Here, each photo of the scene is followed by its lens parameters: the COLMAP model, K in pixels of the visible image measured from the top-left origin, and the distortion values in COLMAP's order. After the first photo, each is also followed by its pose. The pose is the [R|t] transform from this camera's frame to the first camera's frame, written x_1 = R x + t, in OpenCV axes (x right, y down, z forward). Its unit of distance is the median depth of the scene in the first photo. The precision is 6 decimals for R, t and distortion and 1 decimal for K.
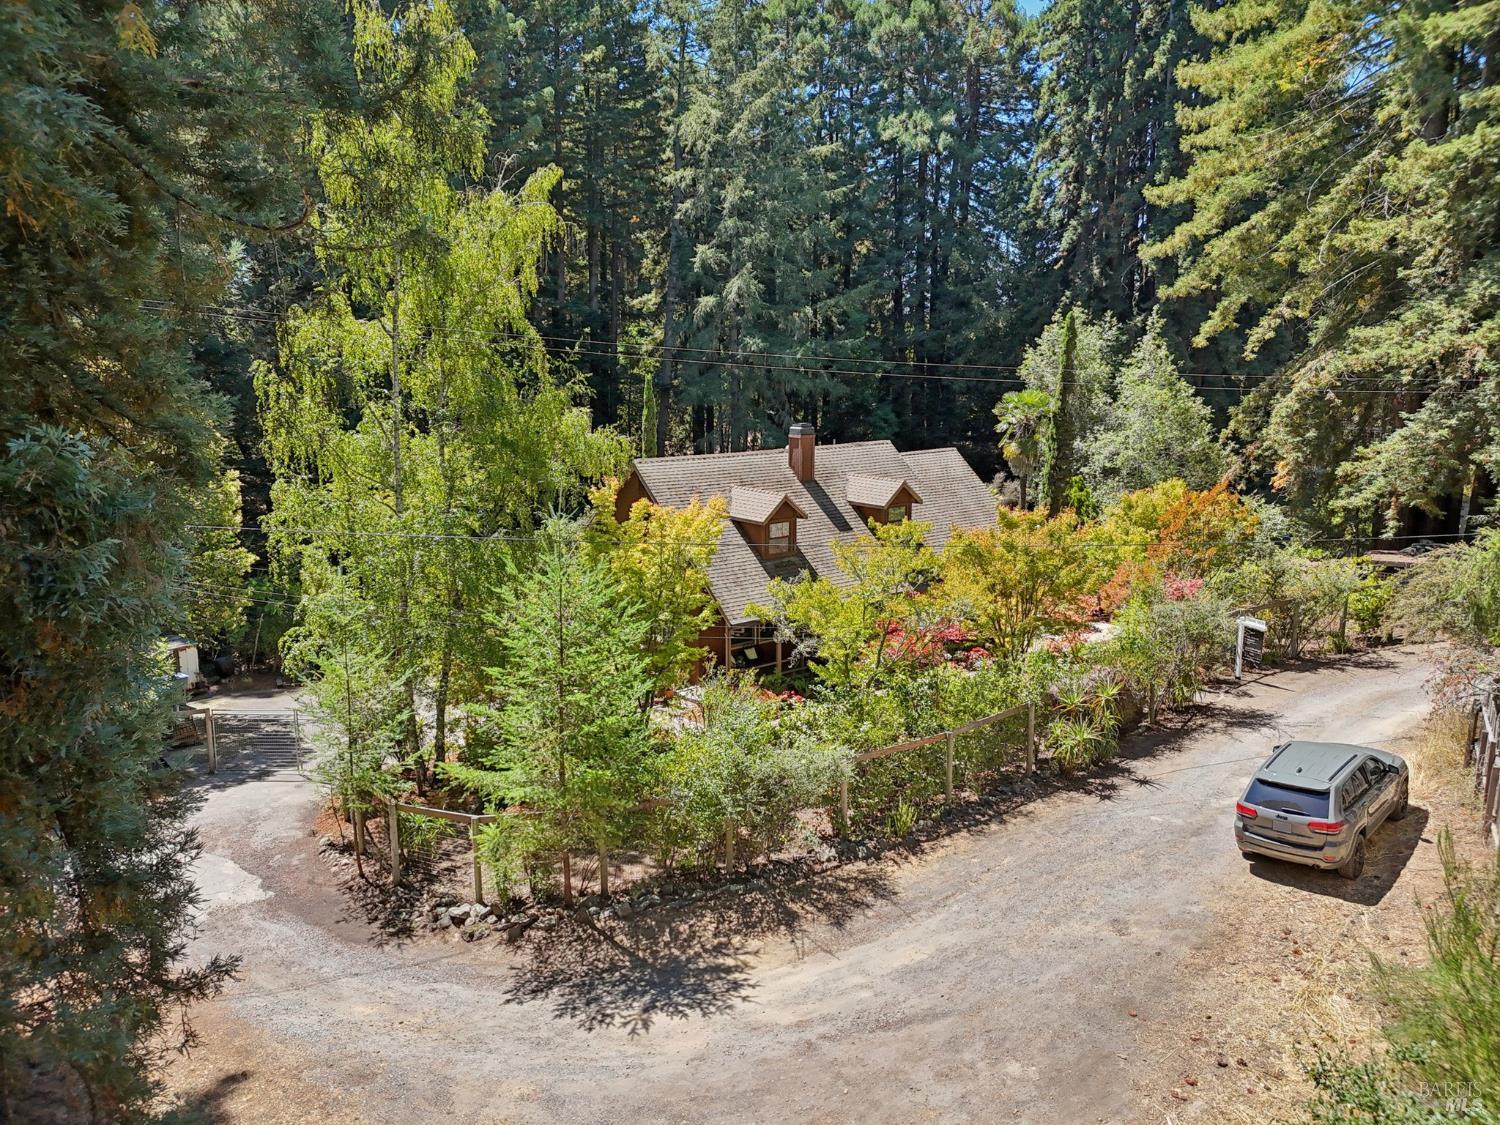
lens RADIAL K [[1088.8, 0, 750.0], [0, 1088.8, 562.5], [0, 0, 1]] dist [0.069217, -0.068483]
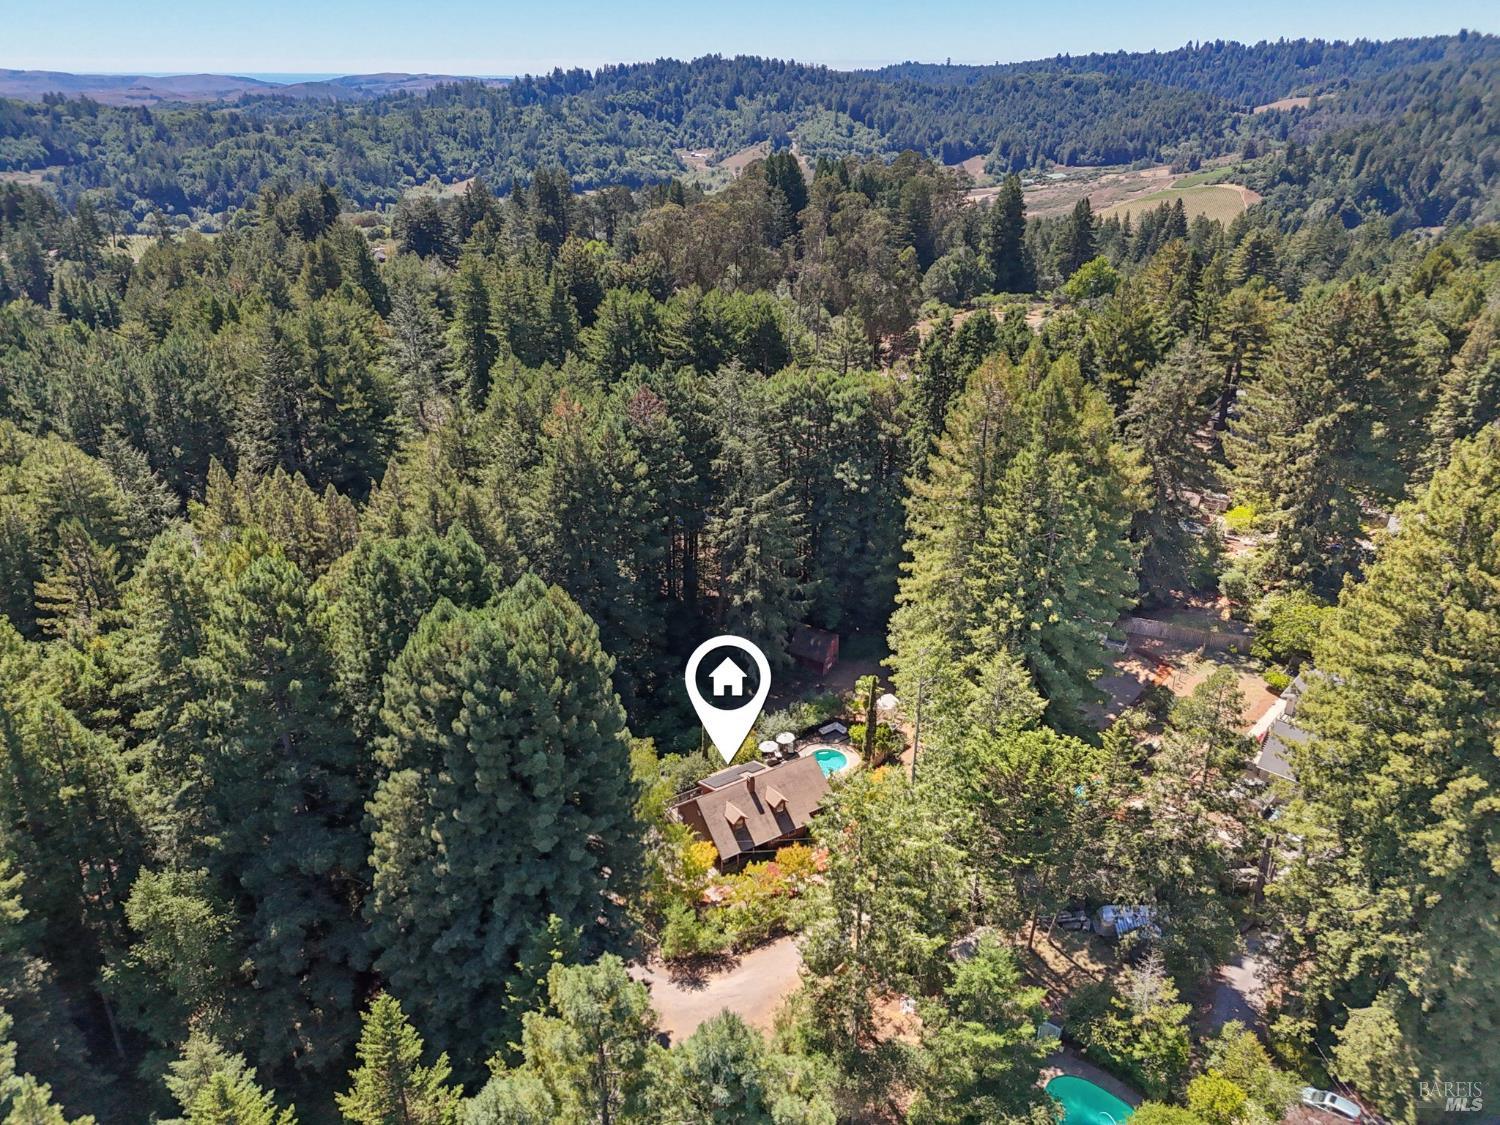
lens RADIAL K [[1089.1, 0, 756.7], [0, 1089.1, 534.7], [0, 0, 1]] dist [-0.001130, -0.000349]
pose [[0.996718, 0.033842, -0.073544, 0.487143], [-0.018003, 0.978342, 0.206210, -2.604578], [0.078929, -0.204209, 0.975740, -3.408218]]
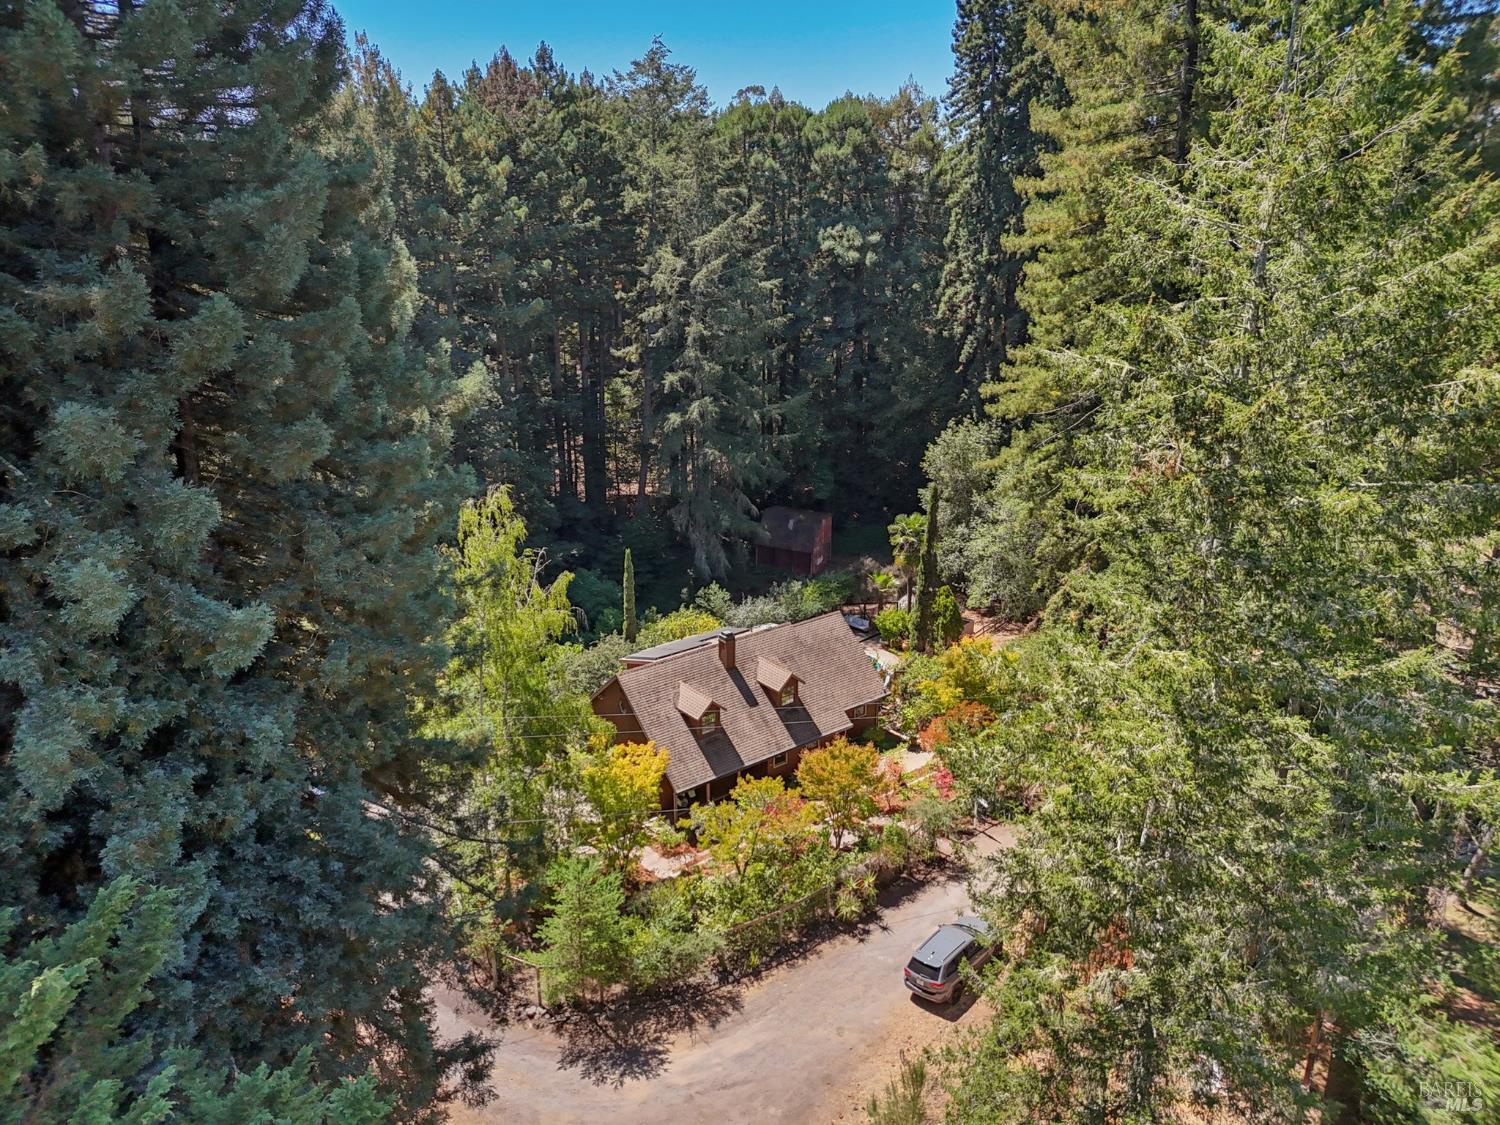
lens RADIAL K [[1088.8, 0, 750.0], [0, 1088.8, 562.5], [0, 0, 1]] dist [0.069217, -0.068483]
pose [[0.999973, -0.001849, 0.007067, 0.126061], [0.000943, 0.992020, 0.126074, -0.751927], [-0.007244, -0.126064, 0.991996, -0.904470]]
